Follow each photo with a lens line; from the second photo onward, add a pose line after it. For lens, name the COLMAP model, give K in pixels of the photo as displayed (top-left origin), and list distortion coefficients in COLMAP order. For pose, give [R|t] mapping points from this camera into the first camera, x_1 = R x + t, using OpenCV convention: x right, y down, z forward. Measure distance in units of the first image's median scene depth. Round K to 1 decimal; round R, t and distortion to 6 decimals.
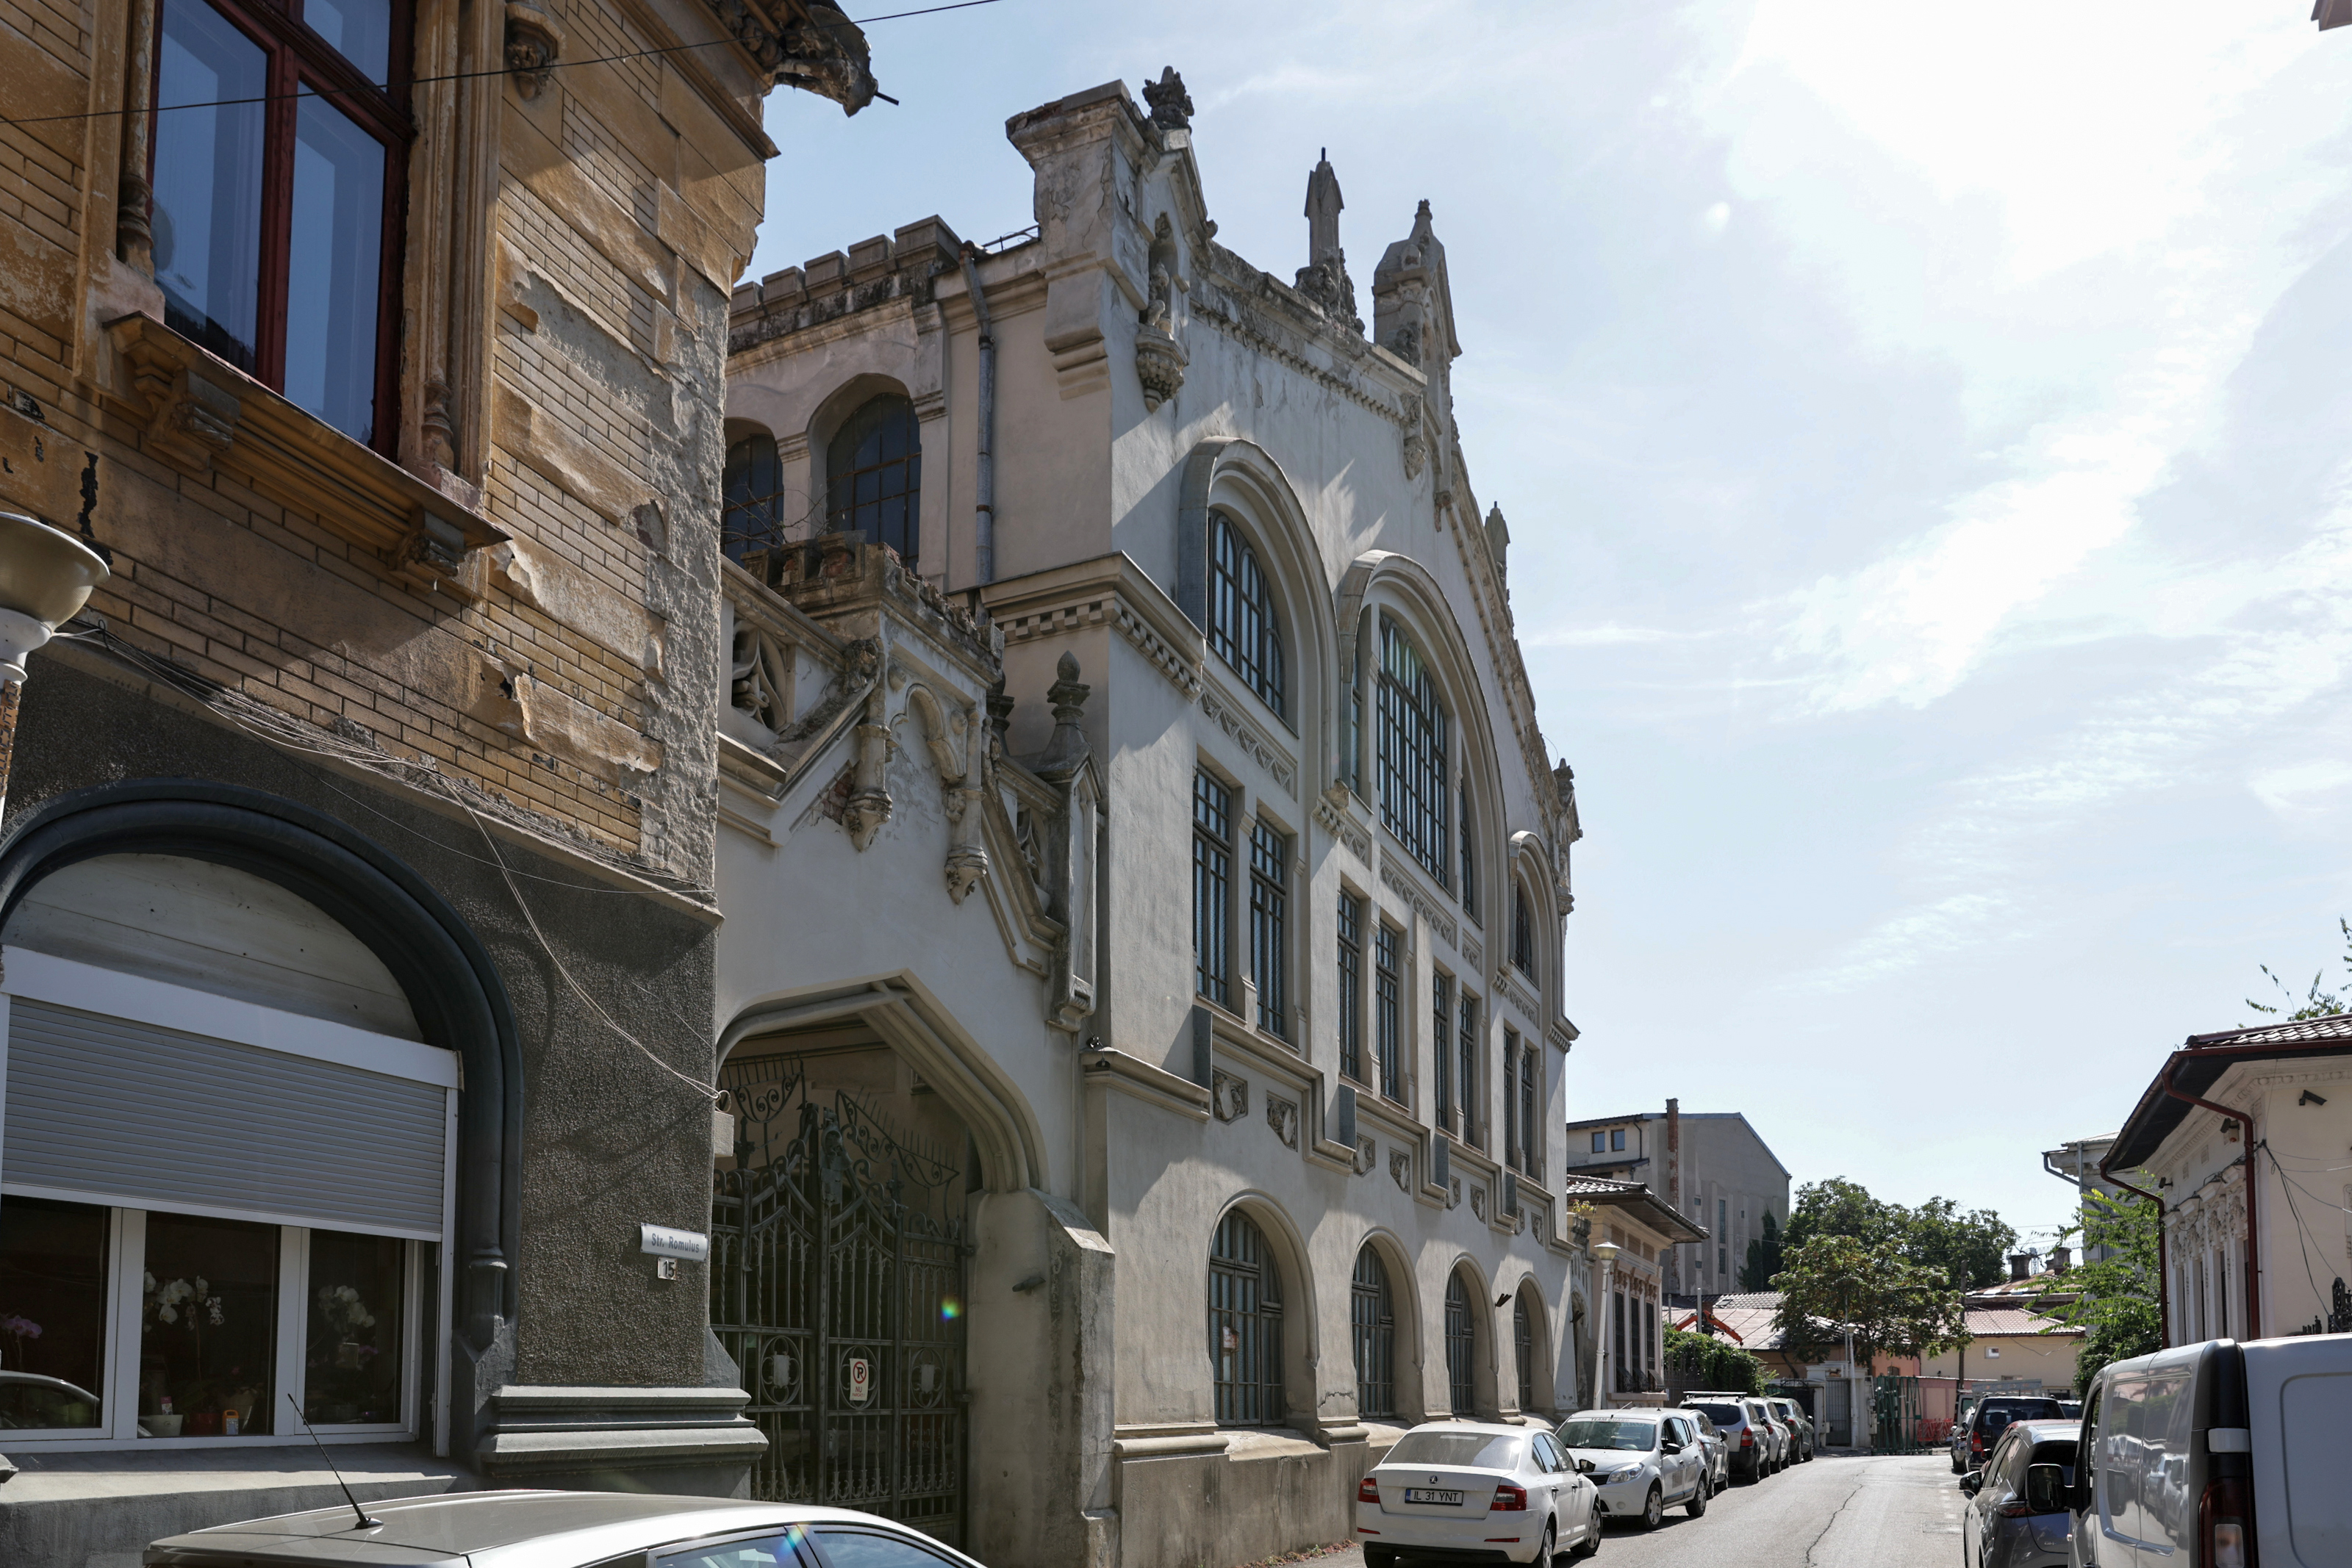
lens RADIAL K [[1658.2, 0, 1265.8], [0, 1658.2, 1309.9], [0, 0, 1]] dist [-0.007753, 0.002327]
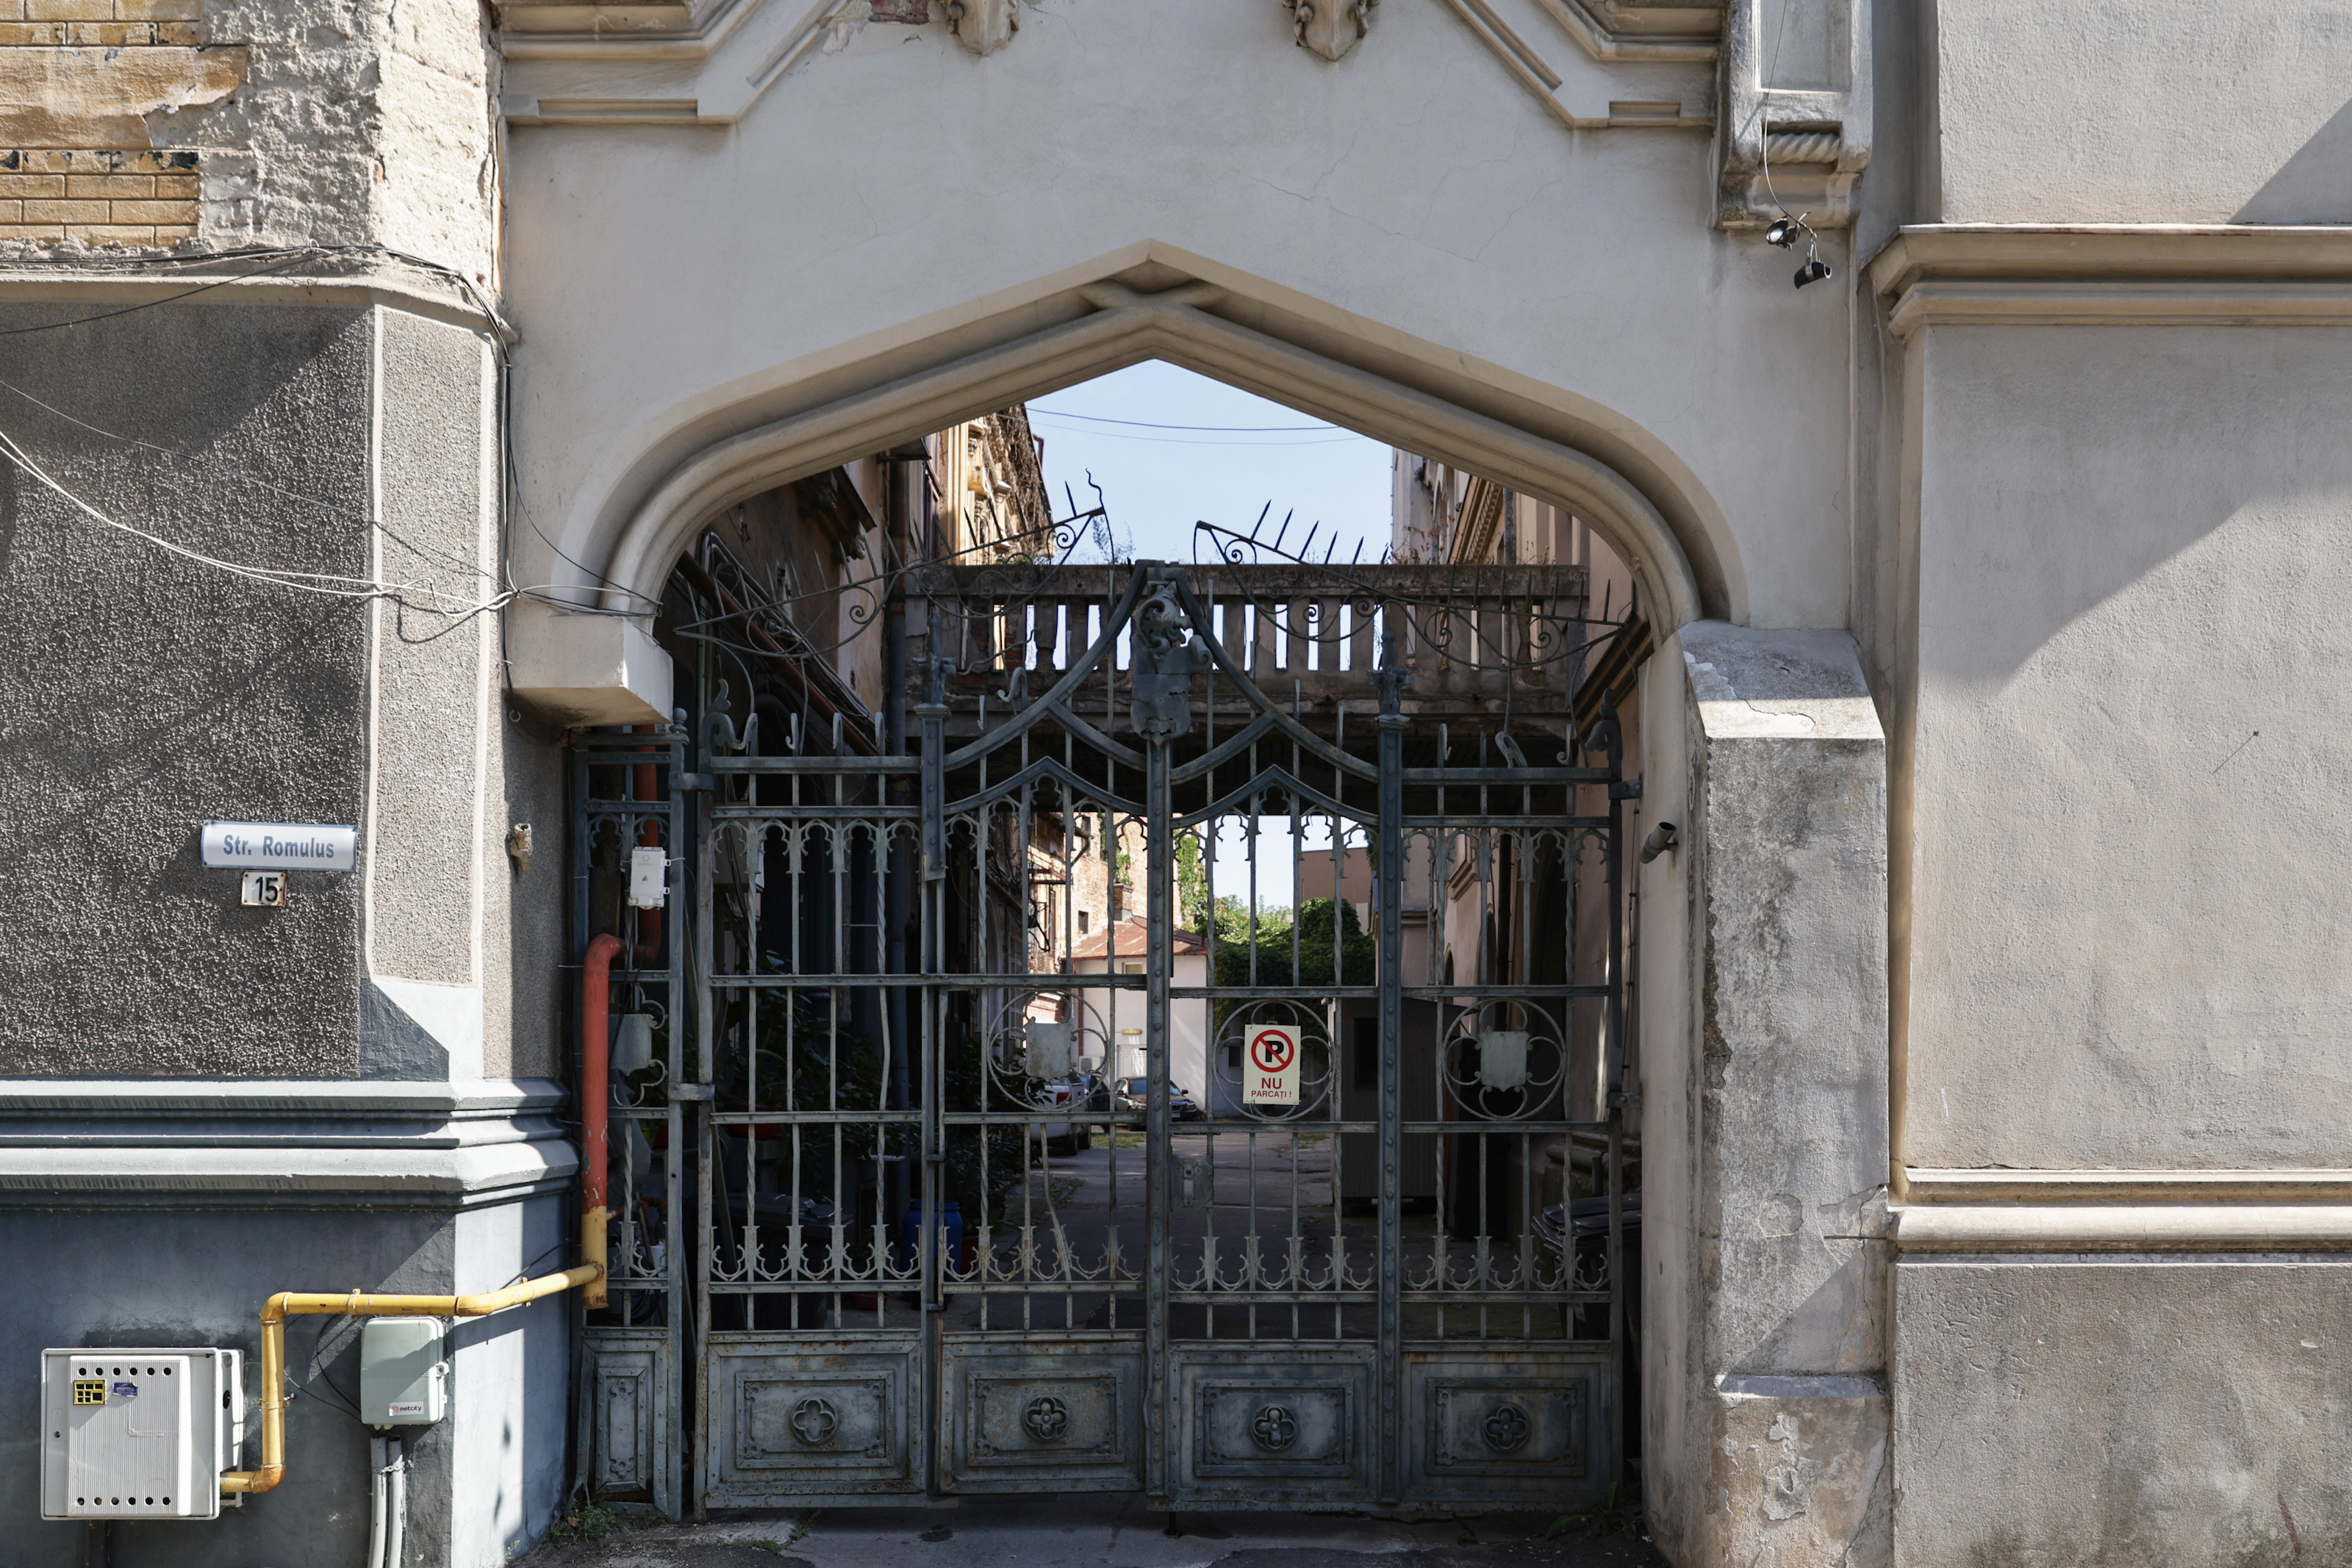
lens RADIAL K [[1892.9, 0, 1183.6], [0, 1892.9, 1060.7], [0, 0, 1]] dist [-0.008629, 0.006059]
pose [[0.365089, -0.014434, -0.930861, 0.362248], [0.047140, 0.998884, 0.002999, 0.045813], [0.929779, -0.044976, 0.365361, 0.911008]]
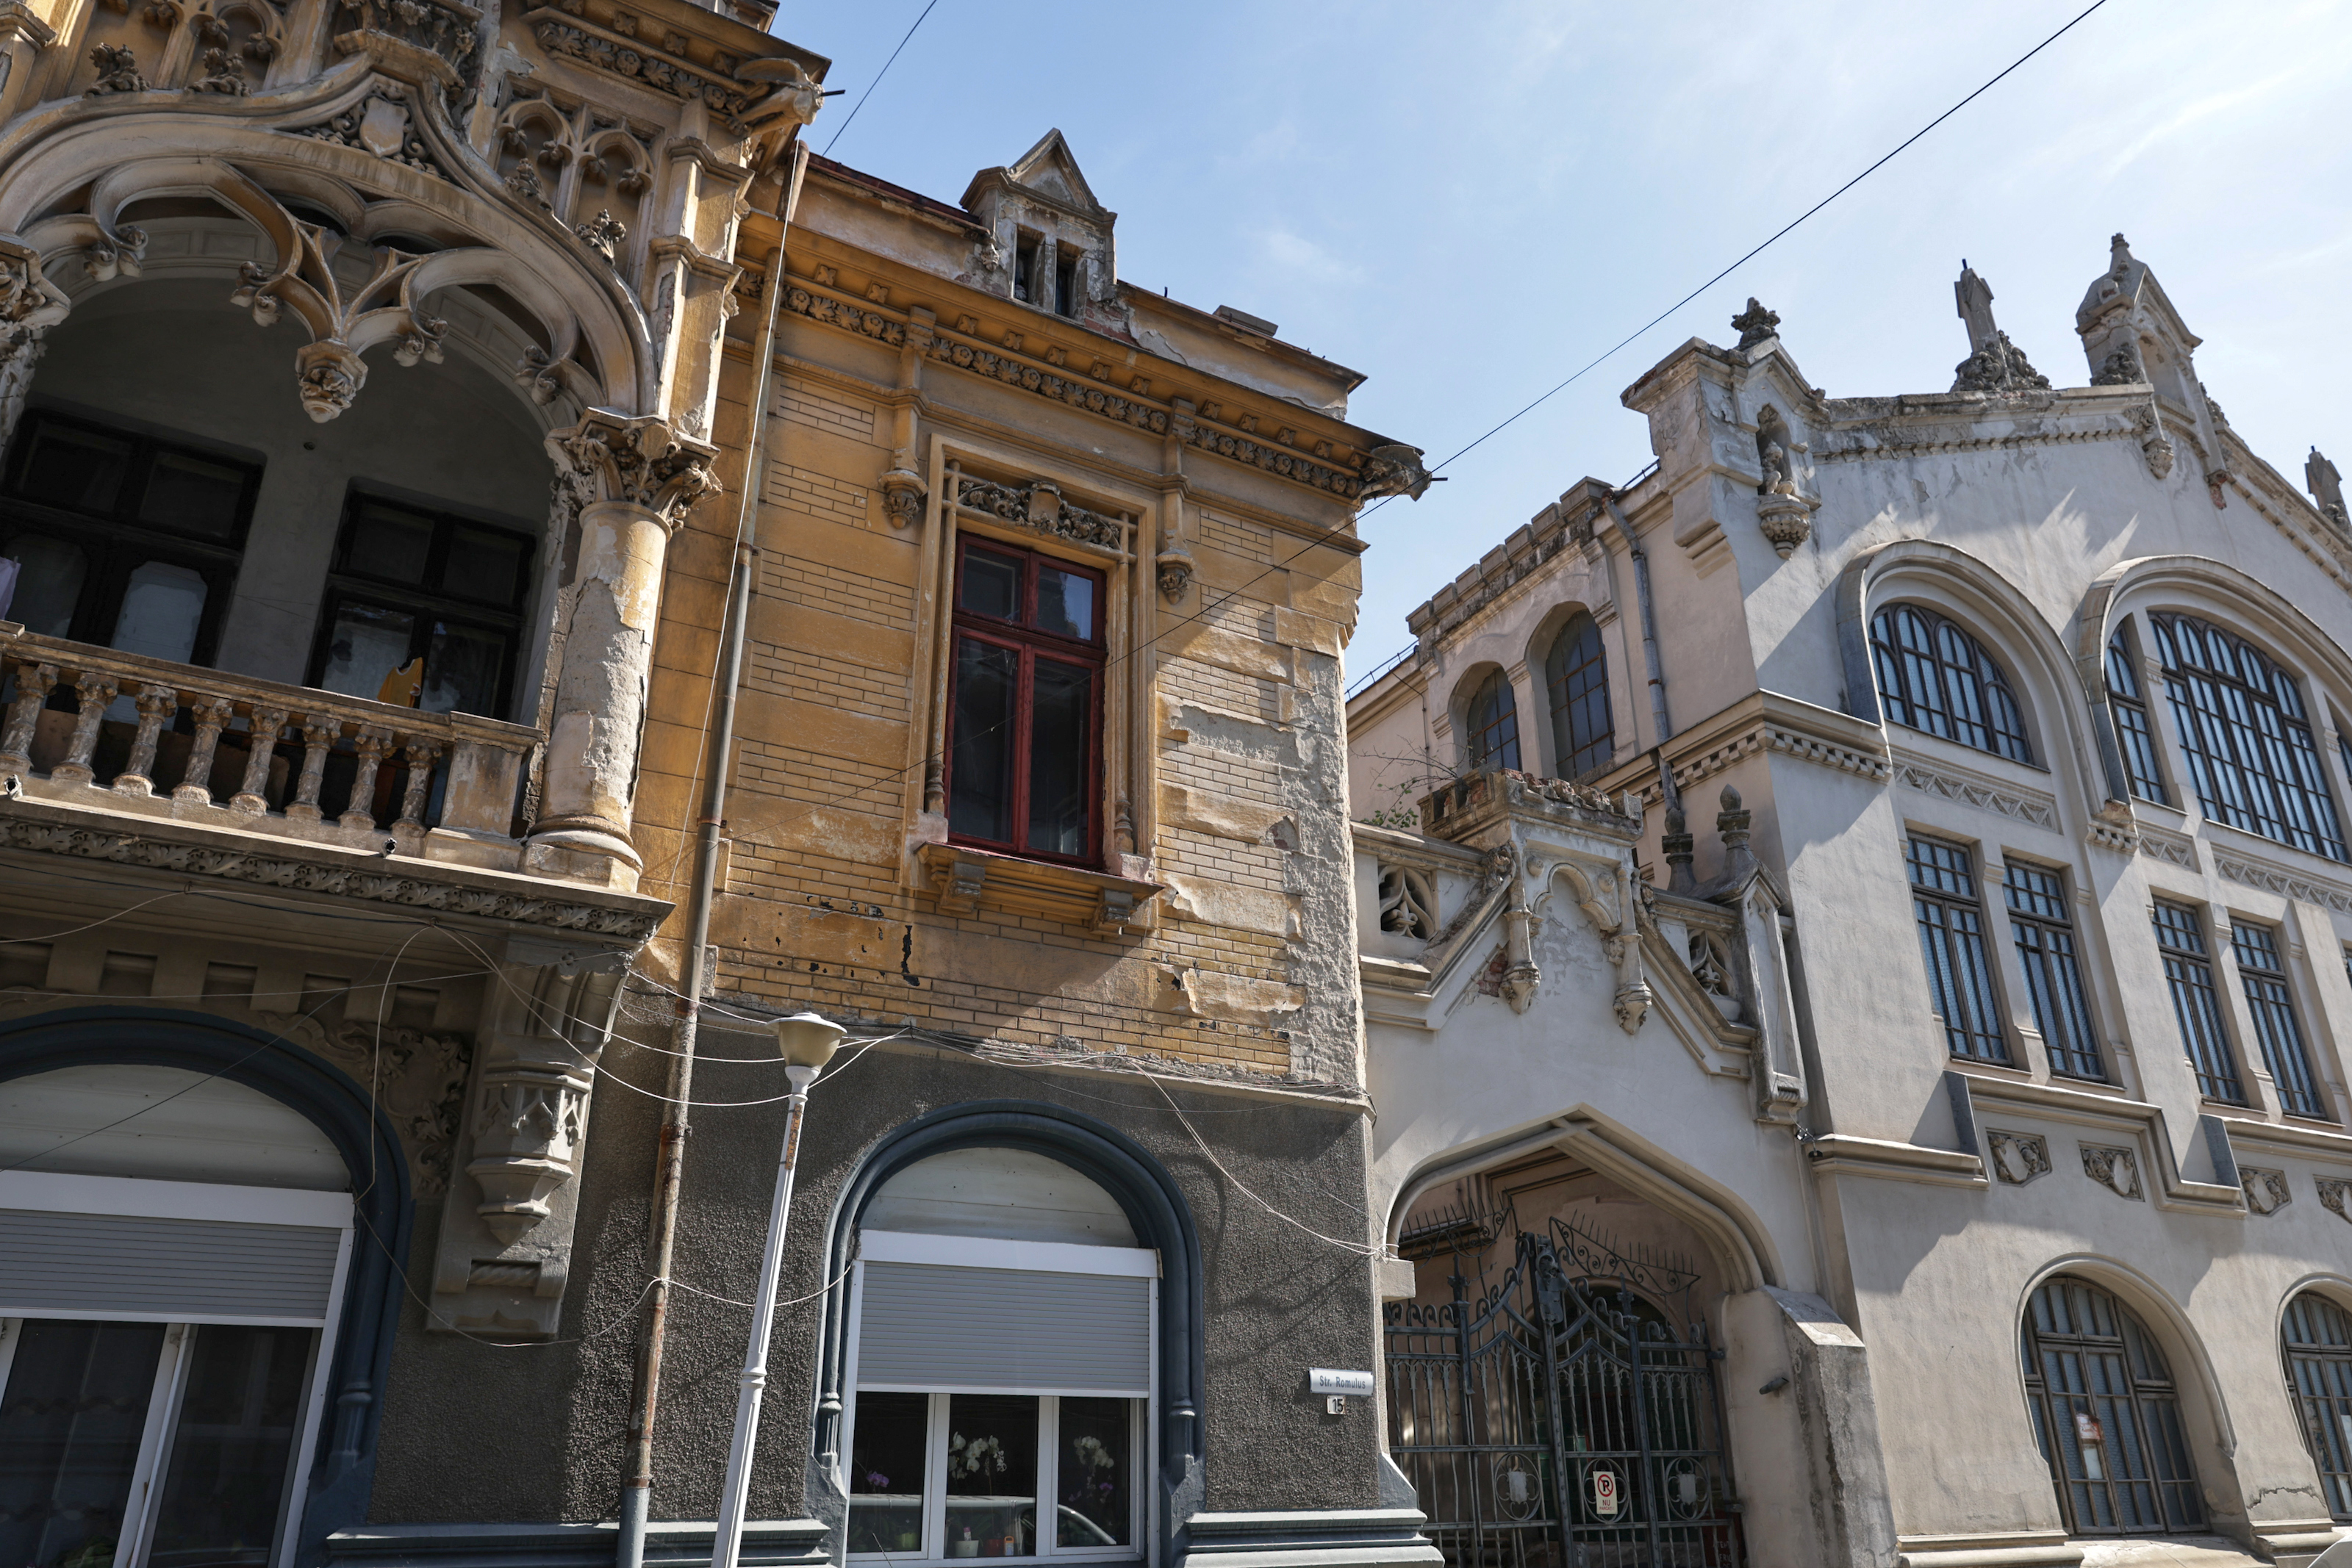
lens RADIAL K [[1650.5, 0, 1200.2], [0, 1650.5, 804.9], [0, 0, 1]] dist [-0.008176, 0.004426]
pose [[0.791431, -0.250238, -0.557690, 0.299023], [0.048819, 0.935325, -0.350405, -0.015261], [0.609306, 0.250096, 0.752461, -0.074148]]
